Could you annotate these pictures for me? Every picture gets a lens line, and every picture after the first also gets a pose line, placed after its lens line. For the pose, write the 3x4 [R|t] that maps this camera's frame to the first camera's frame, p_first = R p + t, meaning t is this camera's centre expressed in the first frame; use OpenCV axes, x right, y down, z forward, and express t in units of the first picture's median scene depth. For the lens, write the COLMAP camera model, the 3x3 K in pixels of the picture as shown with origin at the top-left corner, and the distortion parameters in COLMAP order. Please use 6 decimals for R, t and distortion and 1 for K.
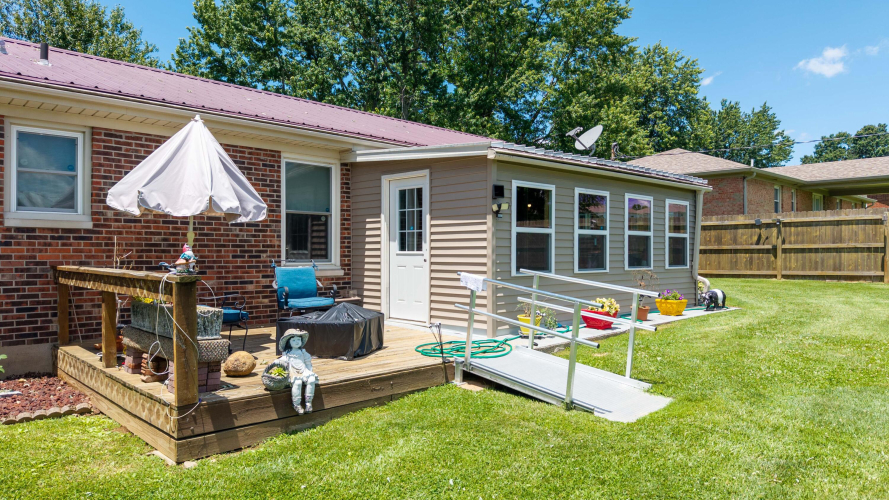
lens RADIAL K [[599.7, 0, 444.5], [0, 599.7, 250.0], [0, 0, 1]] dist [0.059272, -0.104046]
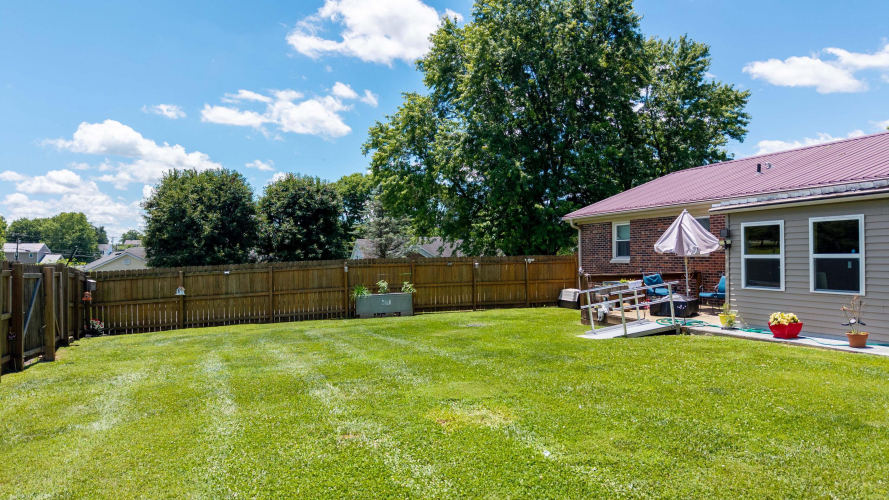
lens RADIAL K [[599.7, 0, 444.5], [0, 599.7, 250.0], [0, 0, 1]] dist [0.059272, -0.104046]
pose [[-0.428501, -0.006534, -0.903518, 1.529542], [0.011593, 0.999852, -0.012729, -0.034912], [0.903467, -0.015929, -0.428362, 0.842280]]
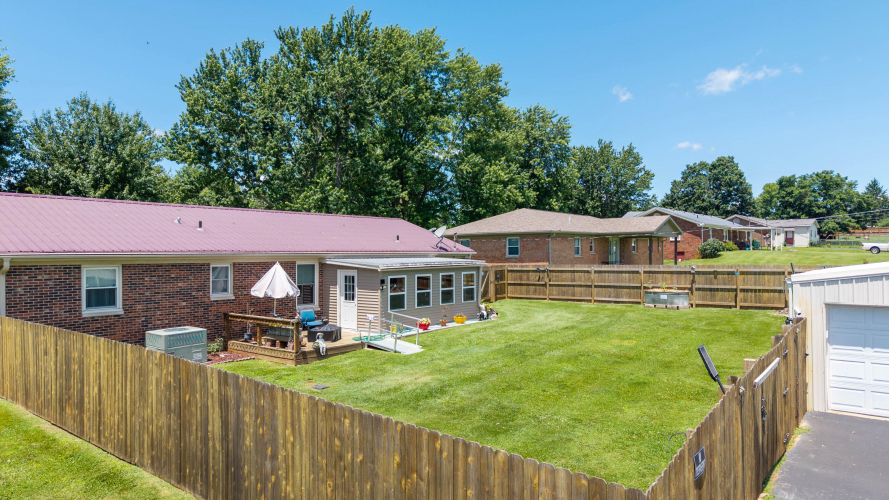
lens RADIAL K [[599.7, 0, 444.5], [0, 599.7, 250.0], [0, 0, 1]] dist [0.059272, -0.104046]
pose [[0.993272, -0.007014, 0.115595, 0.046674], [0.007277, 0.999972, -0.001861, -0.196138], [-0.115578, 0.002690, 0.993295, -1.479273]]
